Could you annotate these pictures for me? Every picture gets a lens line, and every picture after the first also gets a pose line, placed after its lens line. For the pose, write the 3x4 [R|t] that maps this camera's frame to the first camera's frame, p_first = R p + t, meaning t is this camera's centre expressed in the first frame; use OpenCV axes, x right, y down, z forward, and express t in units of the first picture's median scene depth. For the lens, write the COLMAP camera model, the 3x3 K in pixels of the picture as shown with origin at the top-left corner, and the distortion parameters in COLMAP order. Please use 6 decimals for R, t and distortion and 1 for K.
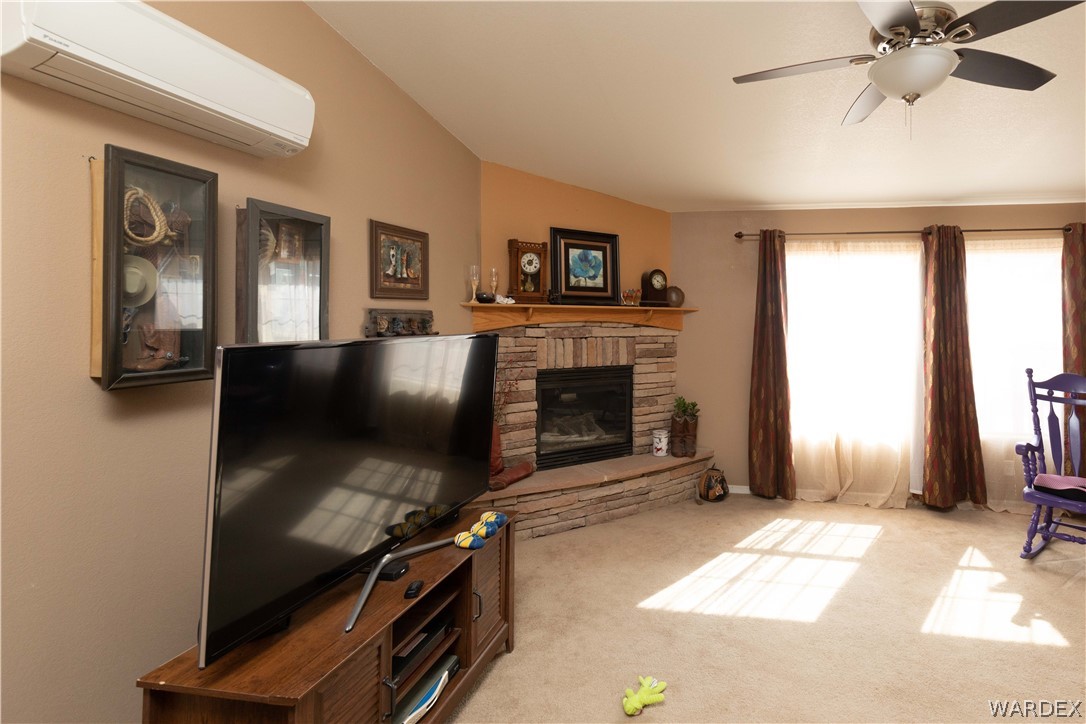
lens RADIAL K [[527.8, 0, 660.7], [0, 527.8, 321.1], [0, 0, 1]] dist [0.001231, -0.000069]
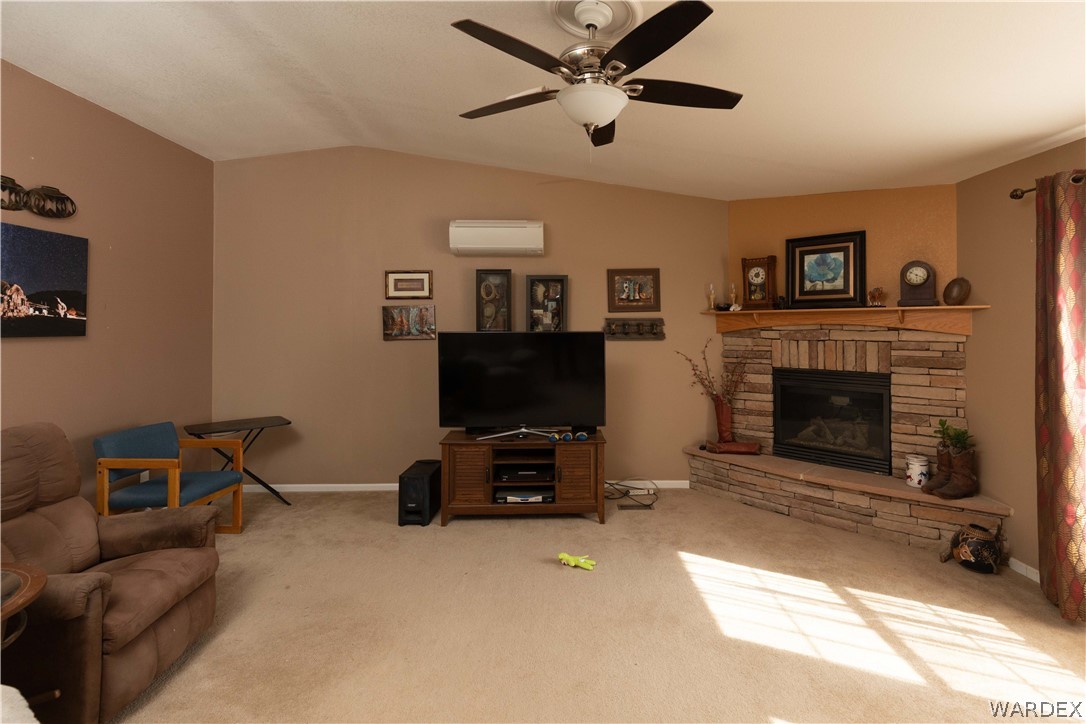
lens RADIAL K [[502.4, 0, 572.7], [0, 502.4, 325.5], [0, 0, 1]] dist [0.002183, 0.000094]
pose [[0.193668, -0.006306, -0.981047, 0.723982], [0.002411, 0.999979, -0.005952, 0.007338], [0.981064, -0.001213, 0.193679, 0.349134]]
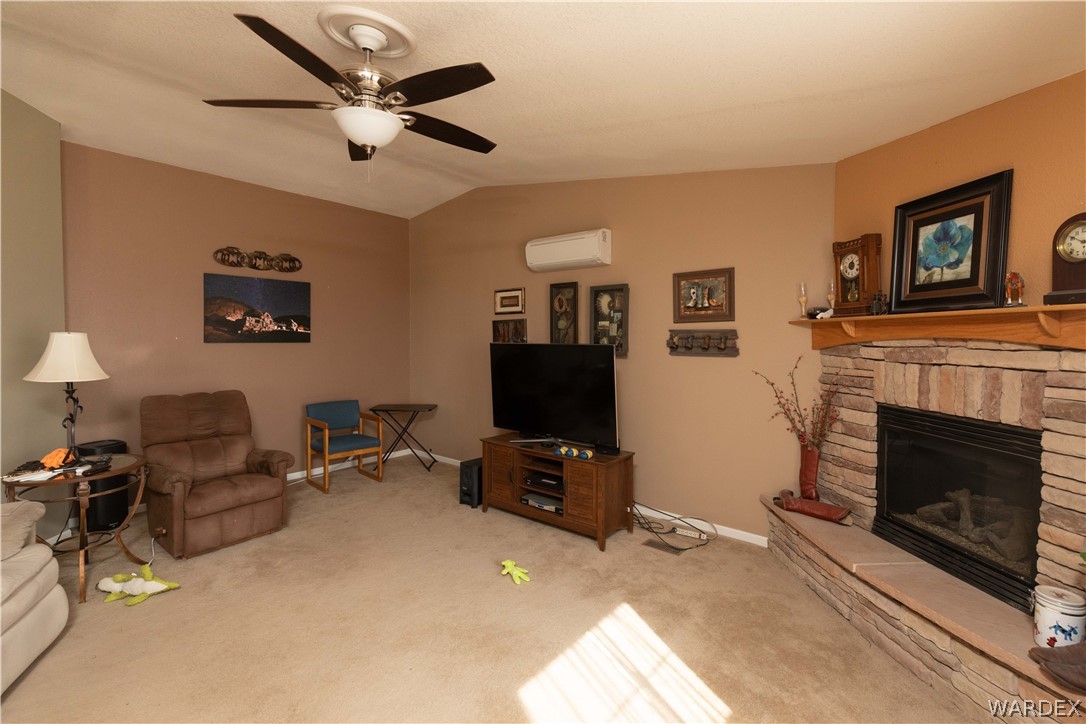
lens RADIAL K [[489.5, 0, 551.0], [0, 489.5, 355.2], [0, 0, 1]] dist [0.003431, -0.000186]
pose [[-0.493875, 0.024646, -0.869184, 0.591482], [-0.007141, 0.999450, 0.032398, 0.004819], [0.869504, 0.022208, -0.493427, 0.905535]]
